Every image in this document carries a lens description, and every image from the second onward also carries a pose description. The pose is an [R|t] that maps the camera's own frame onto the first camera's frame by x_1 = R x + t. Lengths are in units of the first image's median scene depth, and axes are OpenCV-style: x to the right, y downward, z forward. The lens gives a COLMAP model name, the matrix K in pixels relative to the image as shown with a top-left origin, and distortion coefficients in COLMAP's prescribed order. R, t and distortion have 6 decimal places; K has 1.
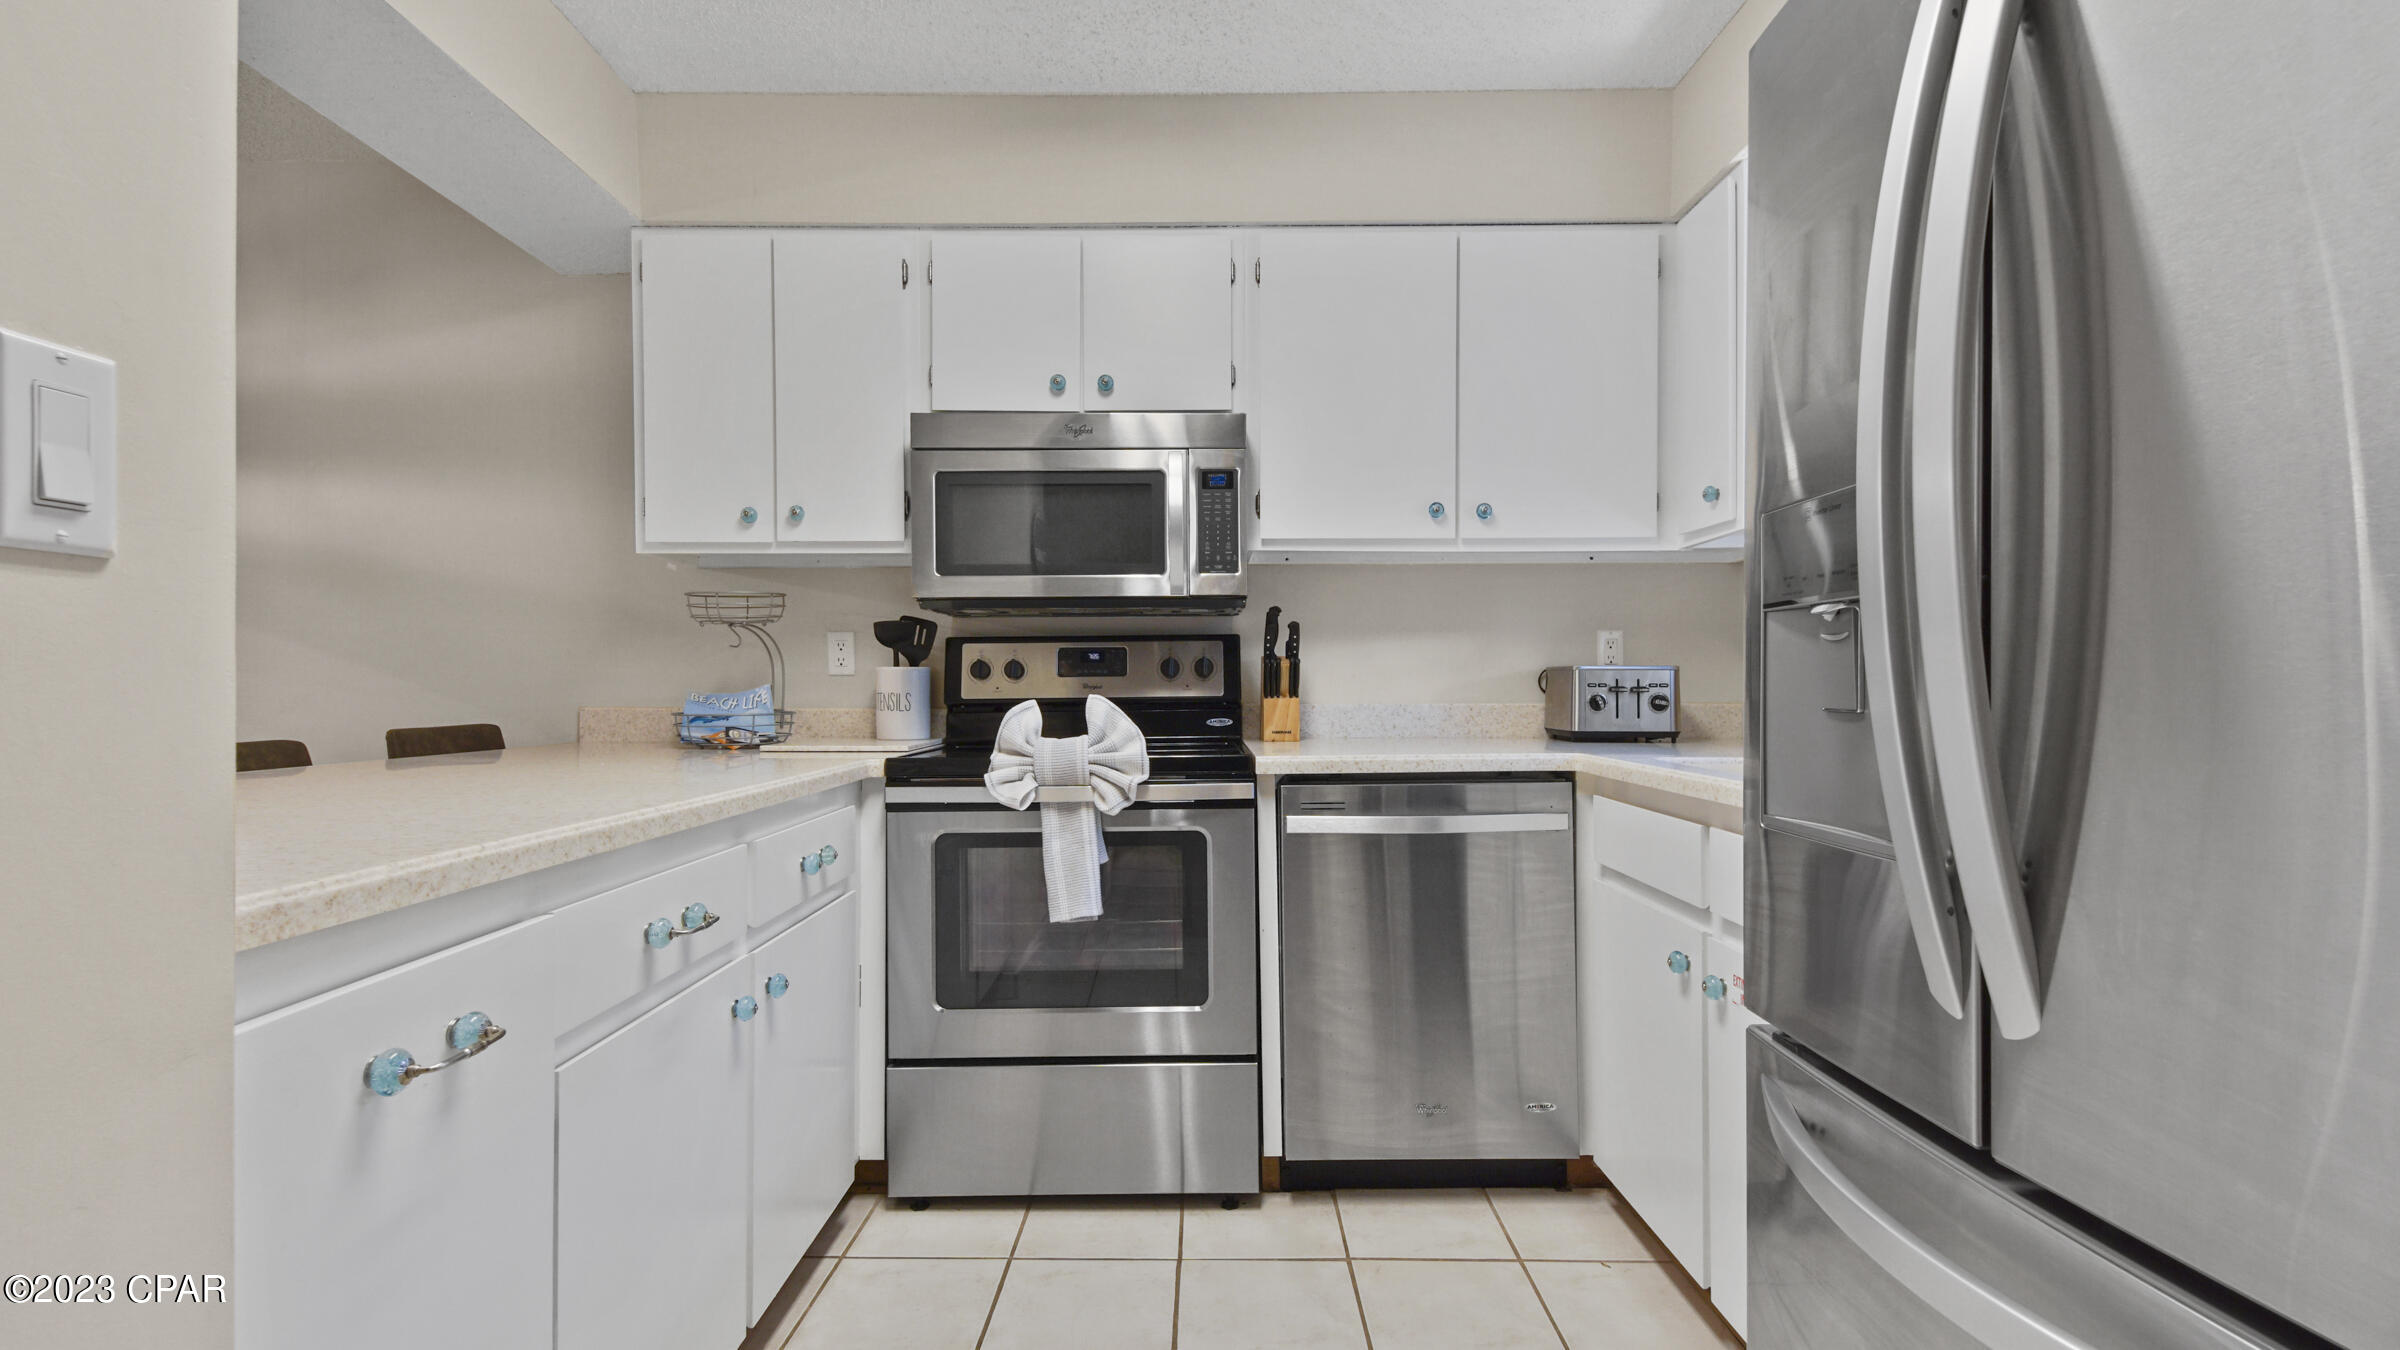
lens RADIAL K [[1048.8, 0, 1205.0], [0, 1048.8, 683.6], [0, 0, 1]] dist [0.013000, -0.000617]
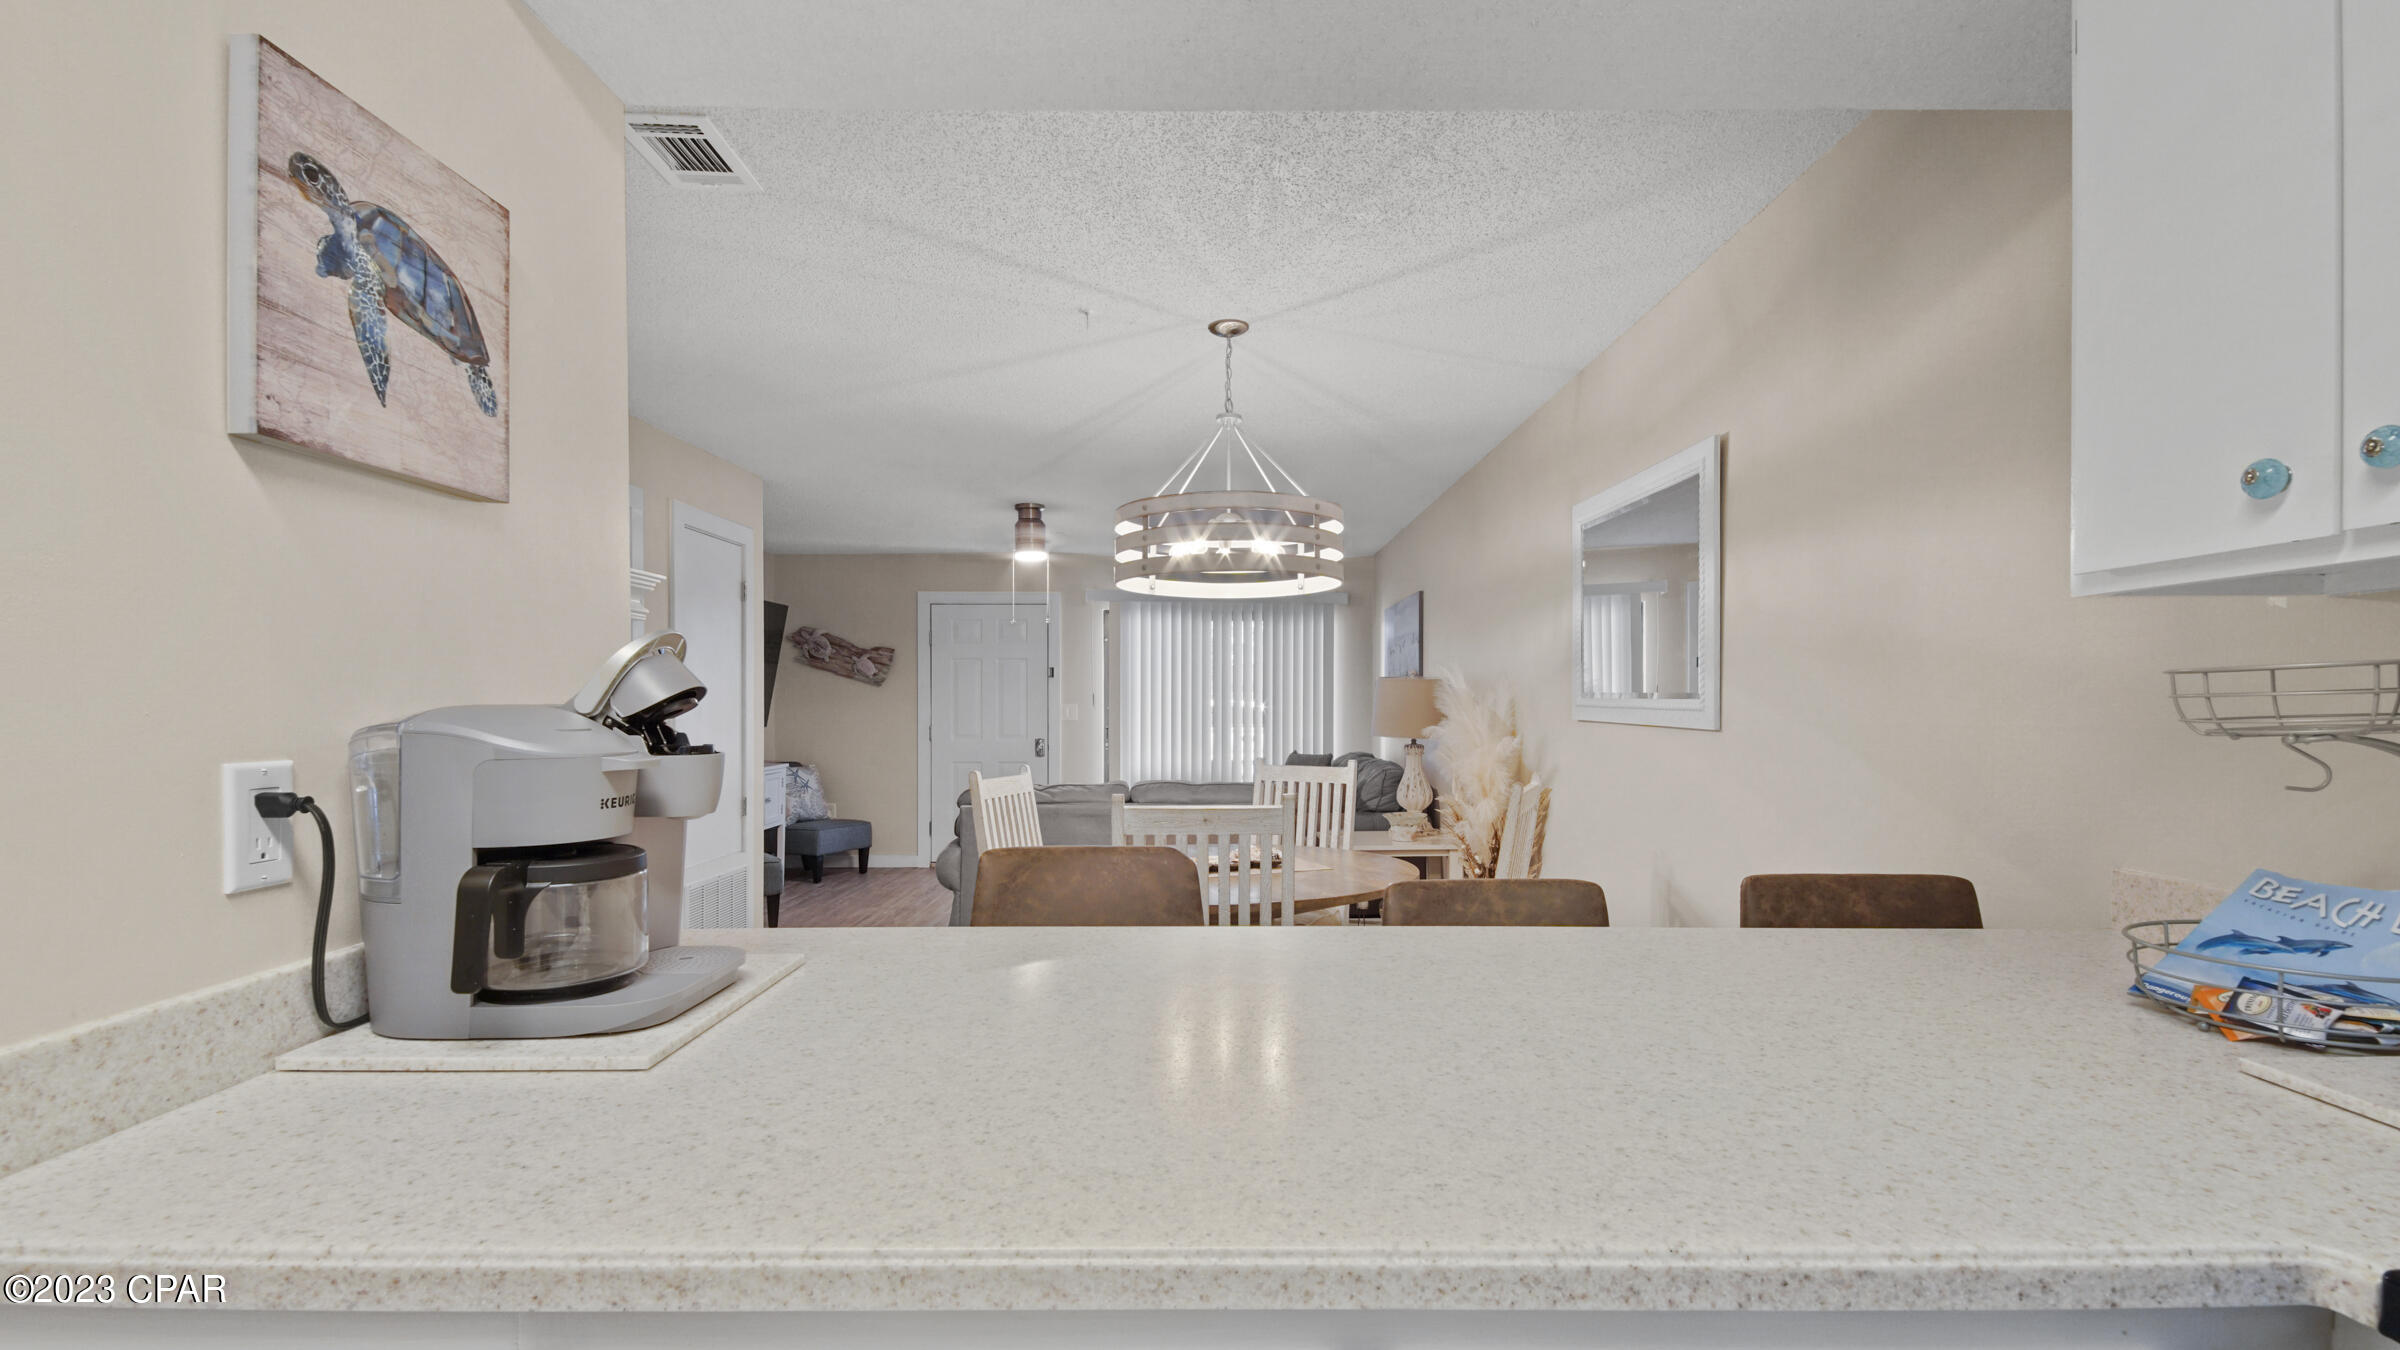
lens RADIAL K [[1189.8, 0, 1273.9], [0, 1189.8, 709.8], [0, 0, 1]] dist [-0.013871, -0.000850]
pose [[0.020986, 0.008043, -0.999747, 0.036427], [-0.004783, 0.999957, 0.007944, -0.148014], [0.999768, 0.004615, 0.021023, 1.246041]]
